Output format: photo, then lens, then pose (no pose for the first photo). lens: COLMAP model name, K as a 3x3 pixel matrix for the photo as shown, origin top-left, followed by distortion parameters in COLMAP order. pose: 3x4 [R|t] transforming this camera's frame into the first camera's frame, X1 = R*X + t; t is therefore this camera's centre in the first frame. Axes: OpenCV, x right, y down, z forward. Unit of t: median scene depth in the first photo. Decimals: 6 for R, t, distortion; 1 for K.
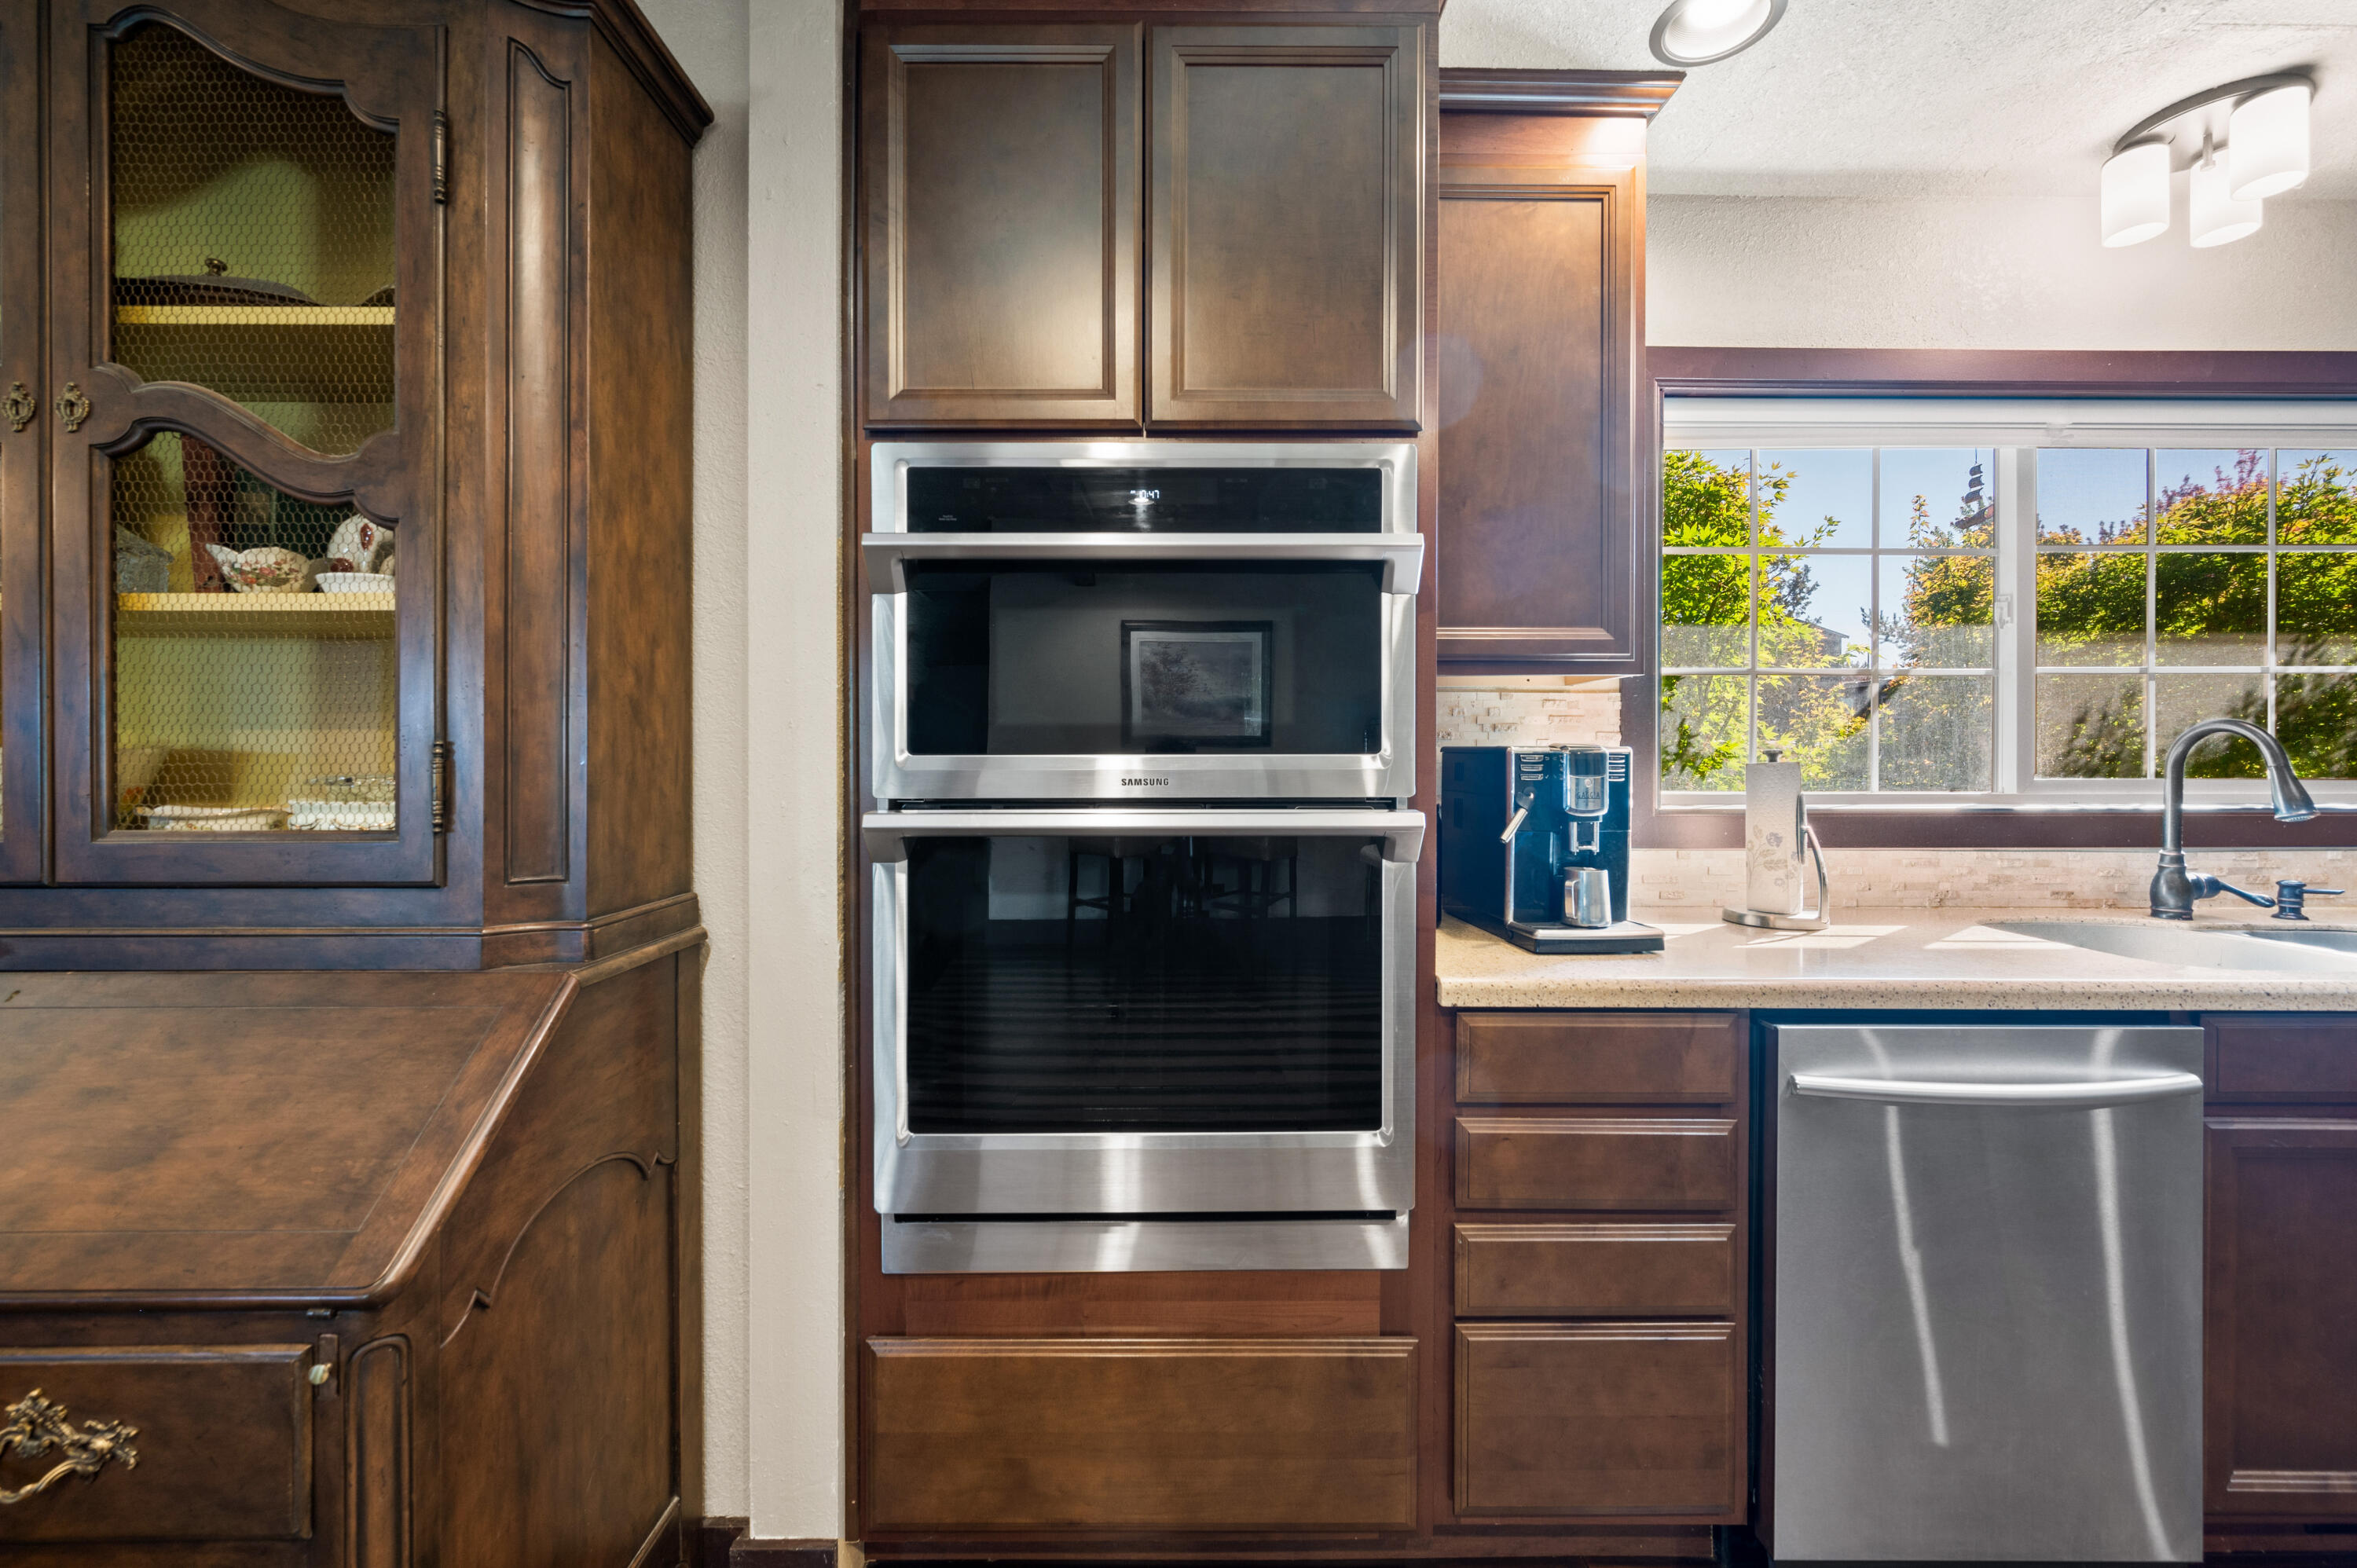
lens RADIAL K [[936.2, 0, 1189.8], [0, 936.2, 759.5], [0, 0, 1]] dist [-0.000545, 0.000297]
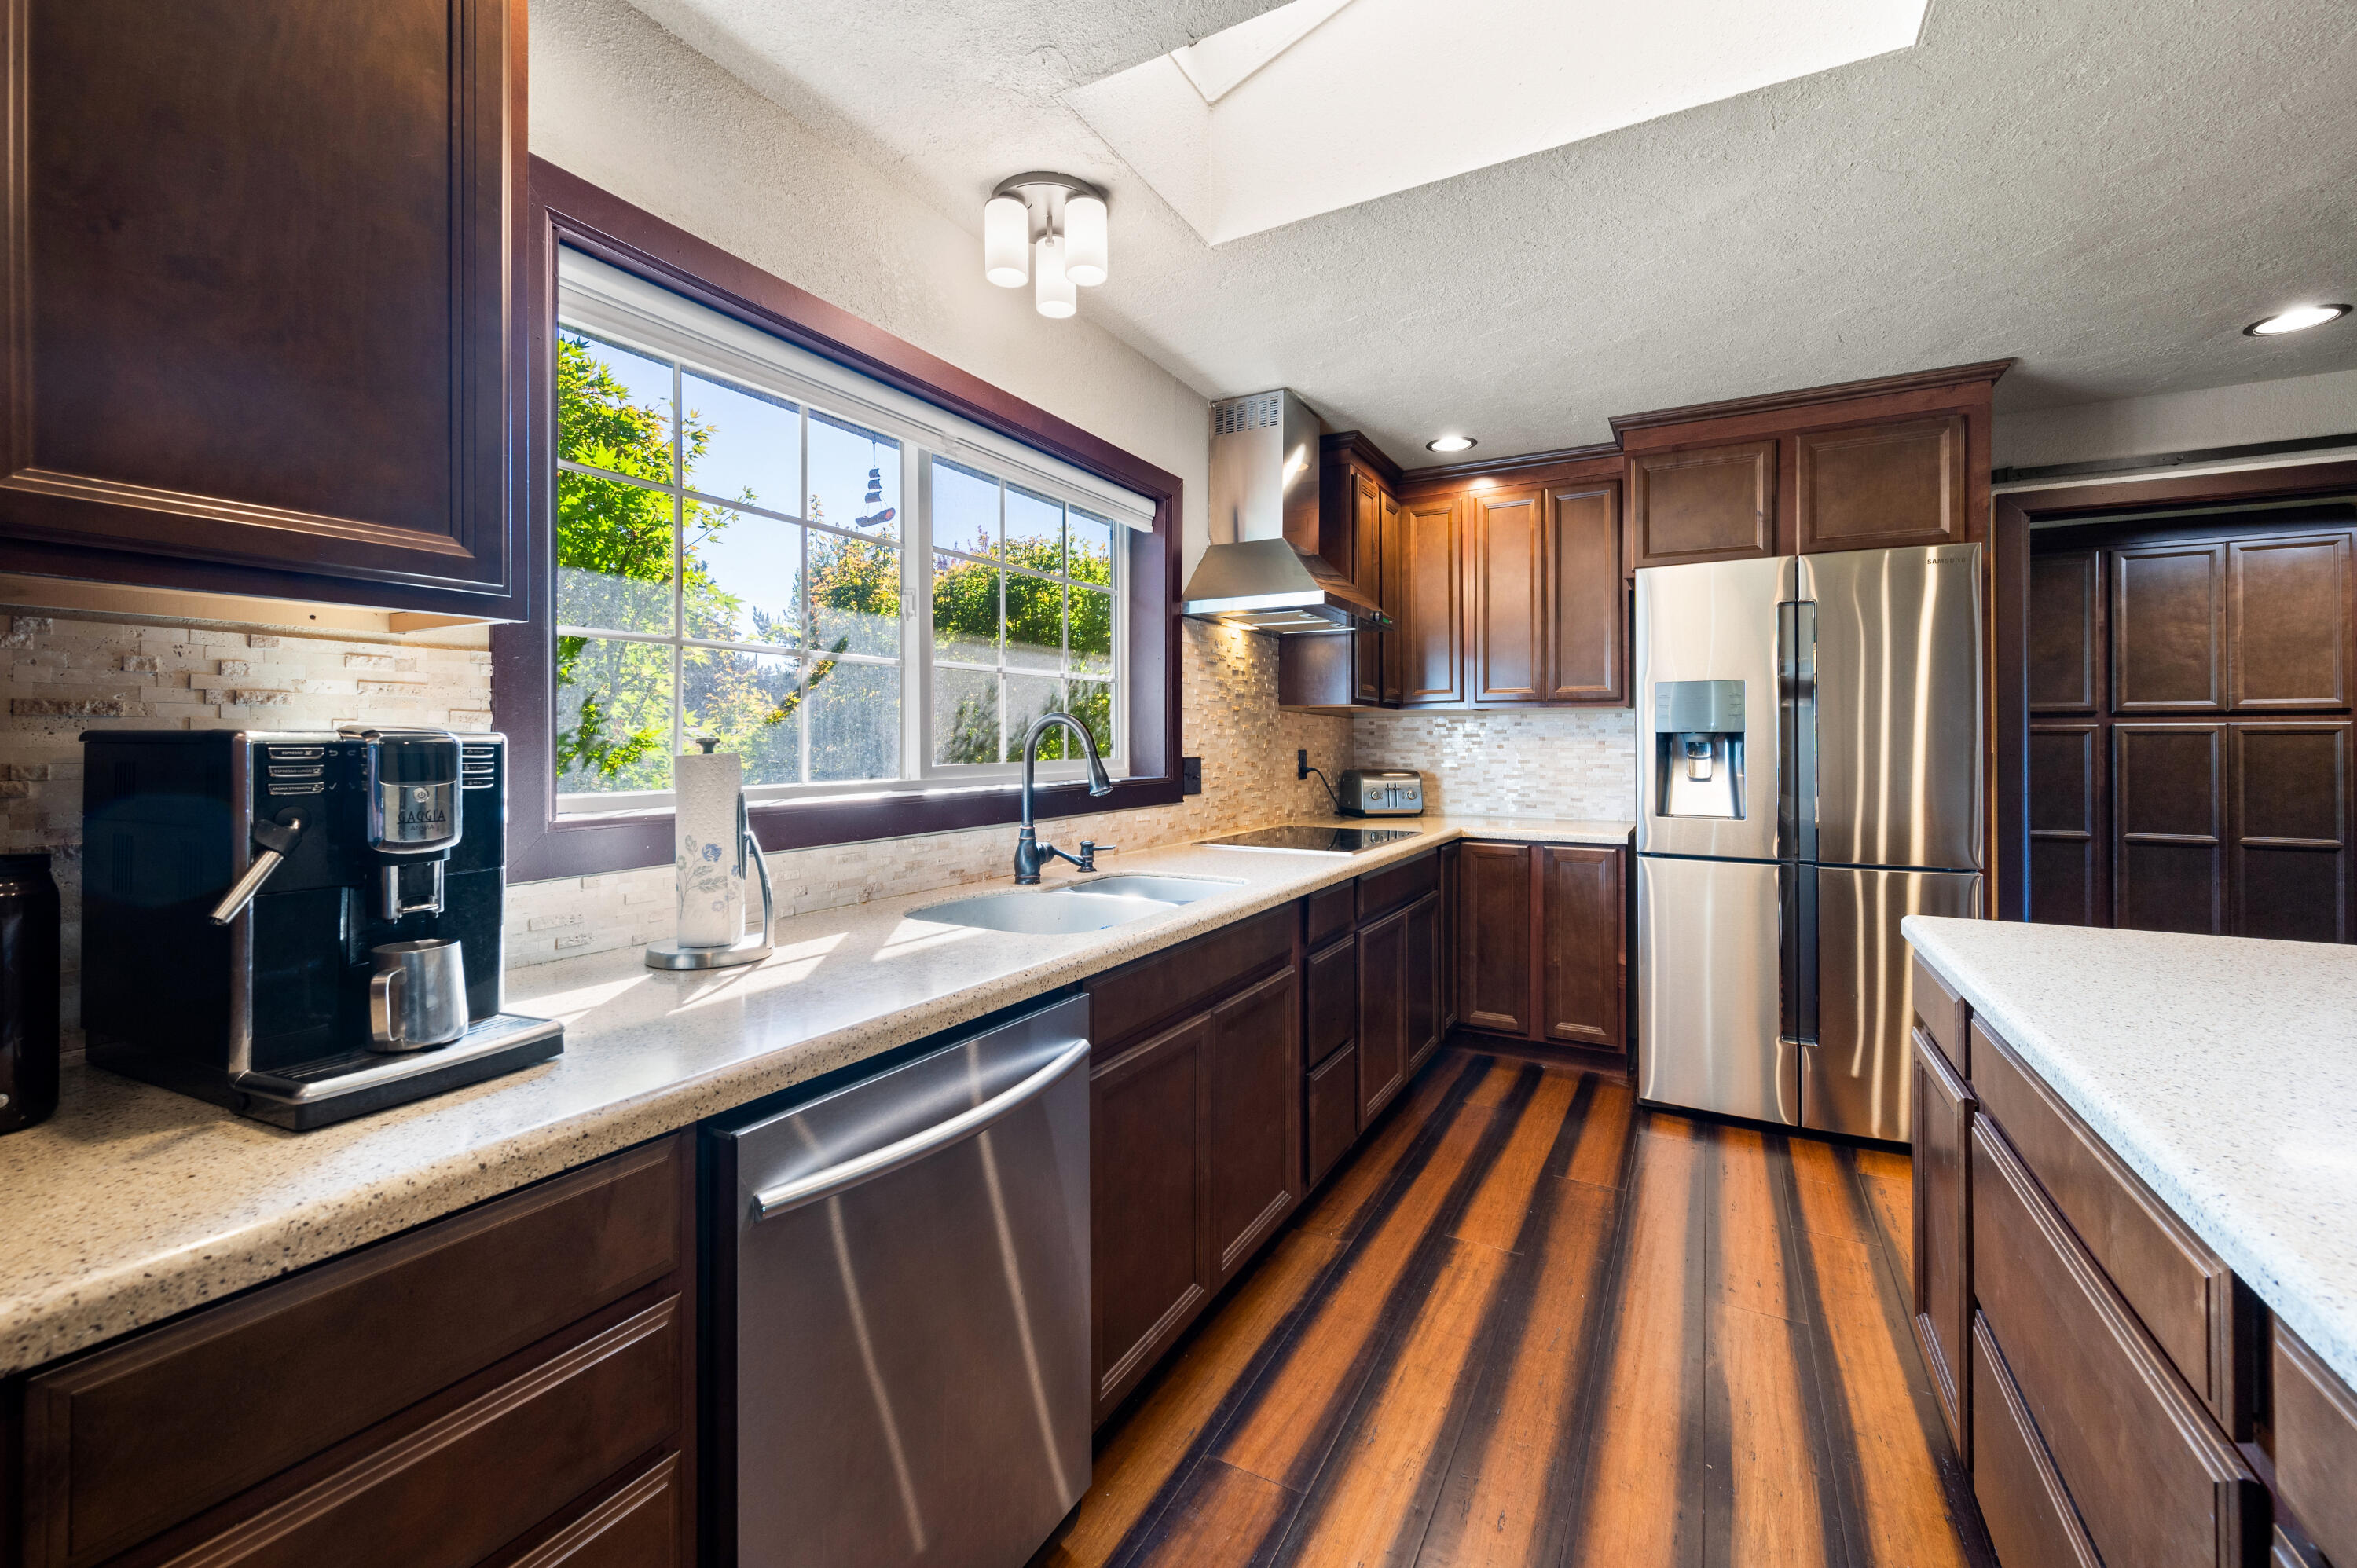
lens RADIAL K [[936.2, 0, 1172.2], [0, 936.2, 743.3], [0, 0, 1]] dist [-0.000545, 0.000297]
pose [[0.500796, -0.003187, 0.865560, 0.158903], [0.005614, 0.999984, 0.000433, -0.004451], [-0.865547, 0.004642, 0.500806, 0.312273]]
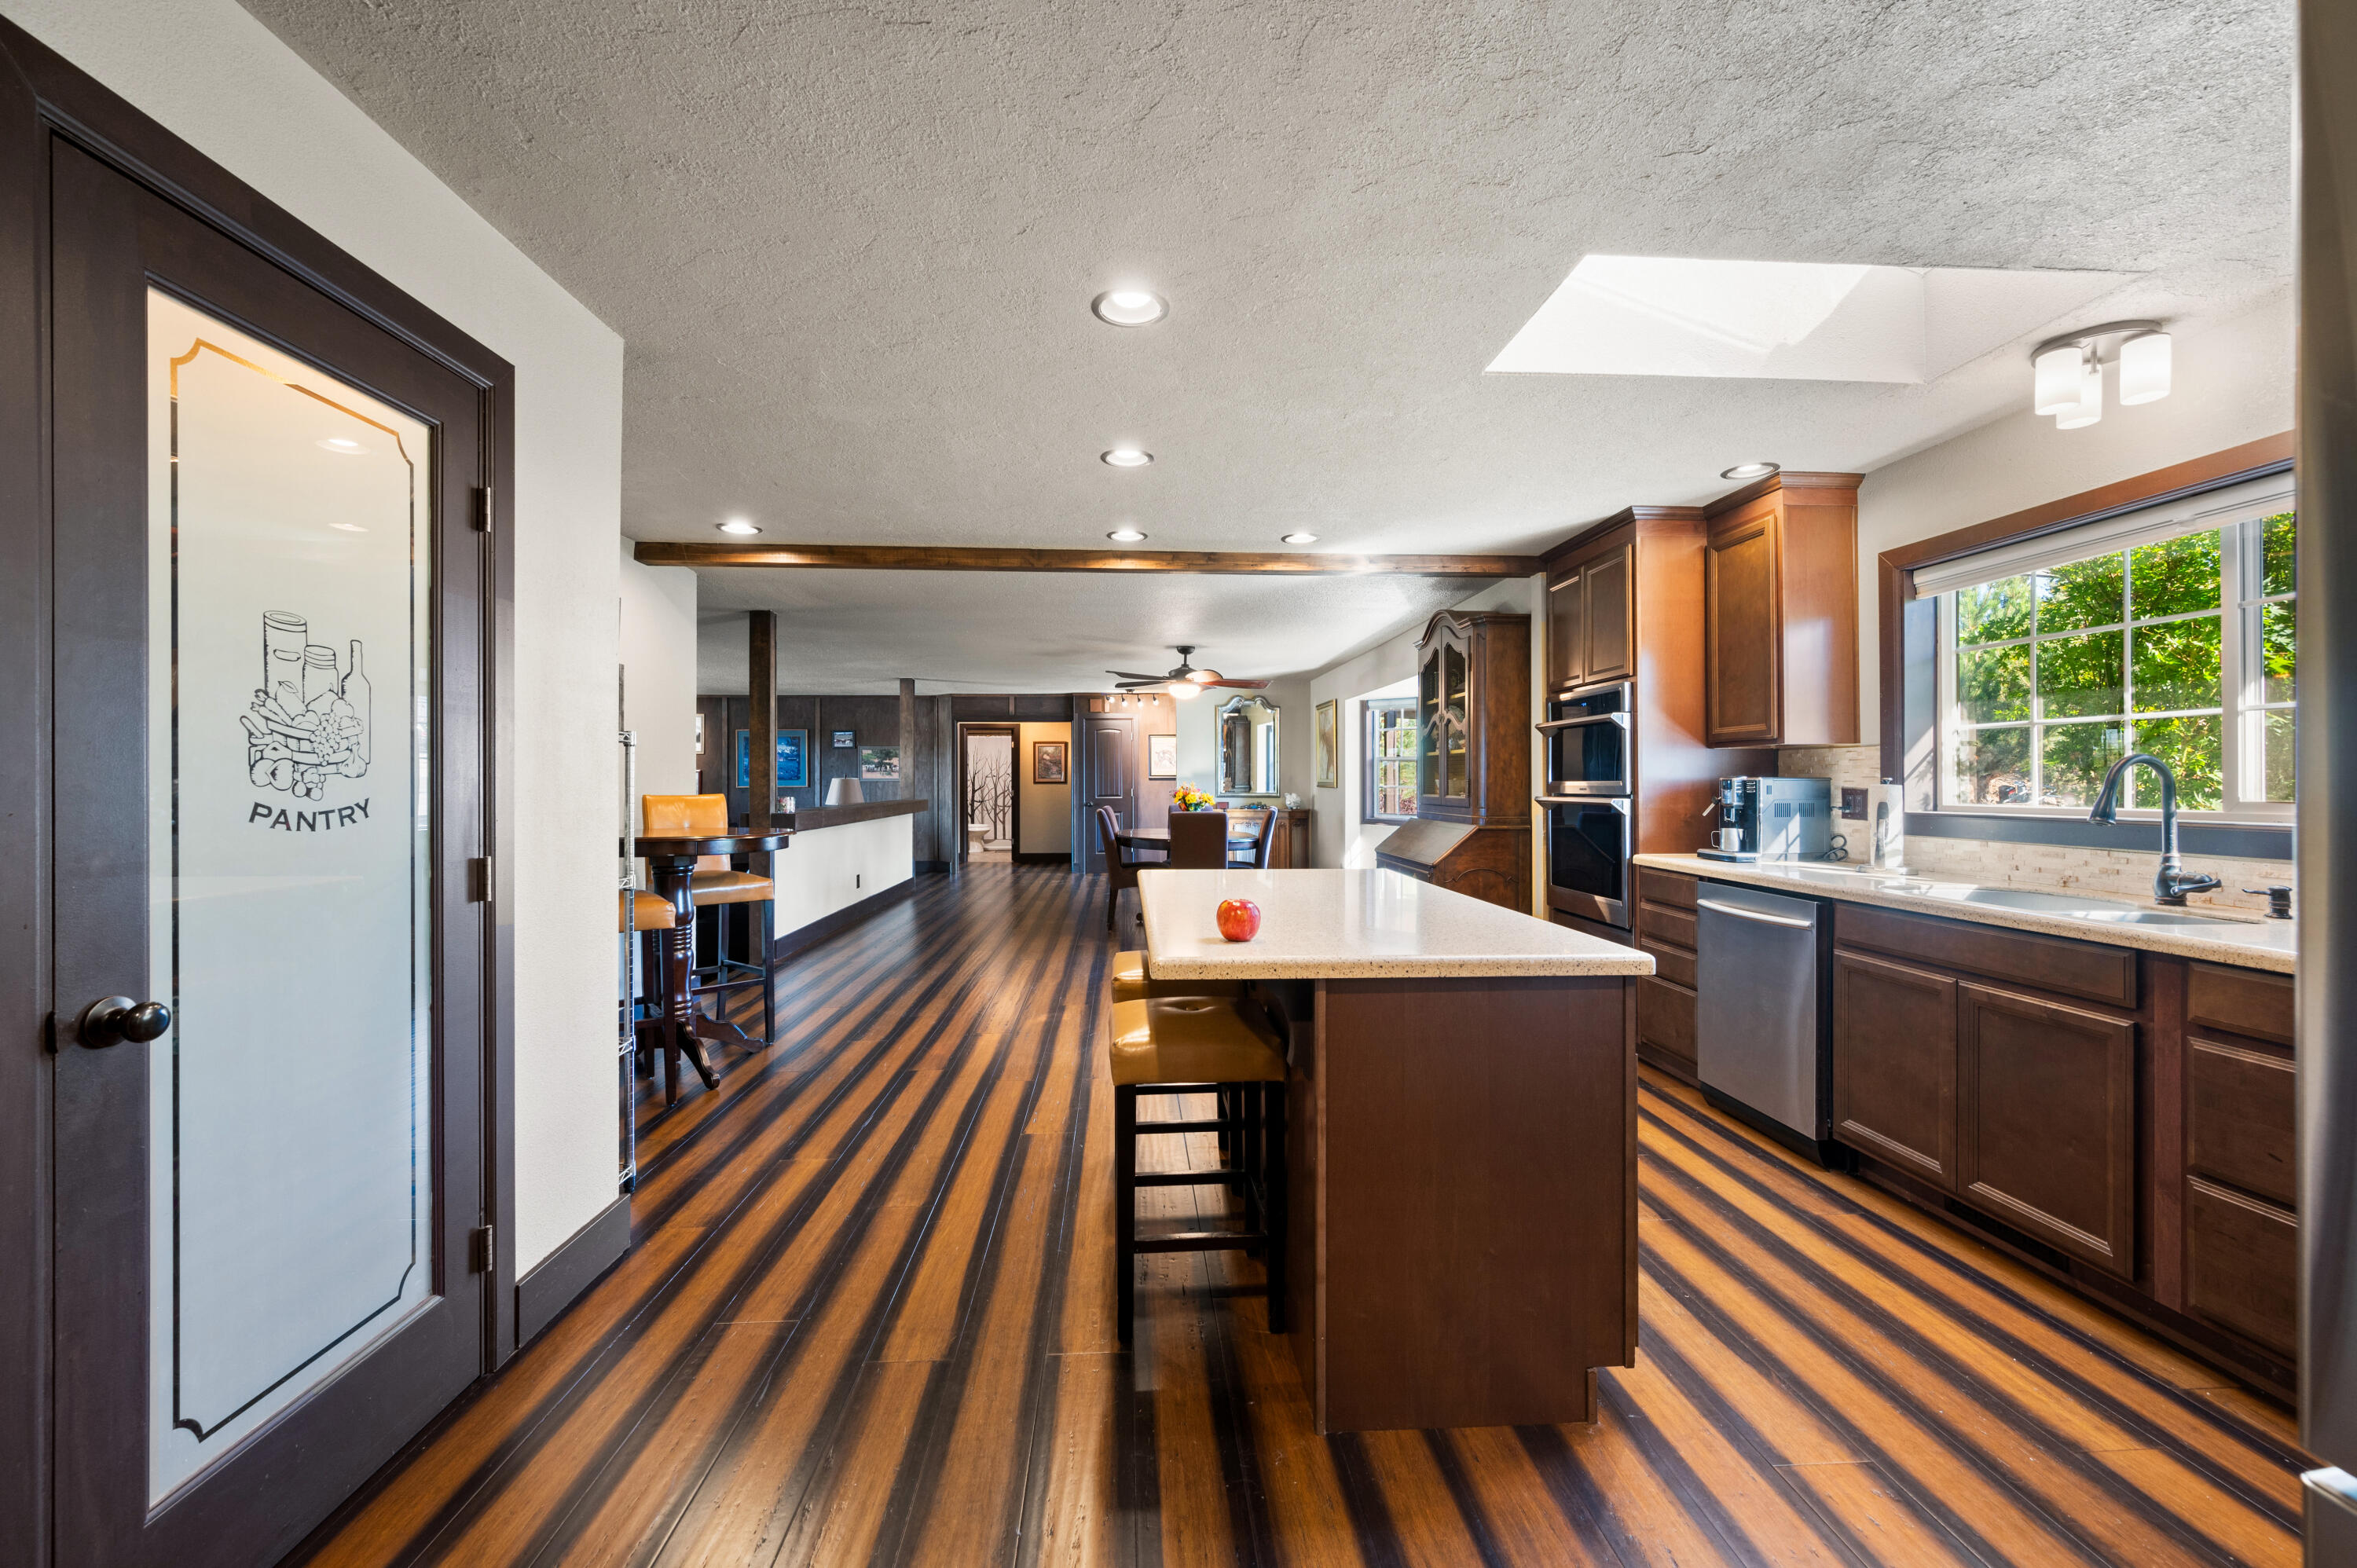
lens RADIAL K [[936.2, 0, 1173.5], [0, 936.2, 780.2], [0, 0, 1]] dist [-0.000545, 0.000297]
pose [[0.047400, -0.002323, -0.998873, 2.738160], [-0.003184, 0.999992, -0.002476, 0.003416], [0.998871, 0.003298, 0.047392, -0.542759]]
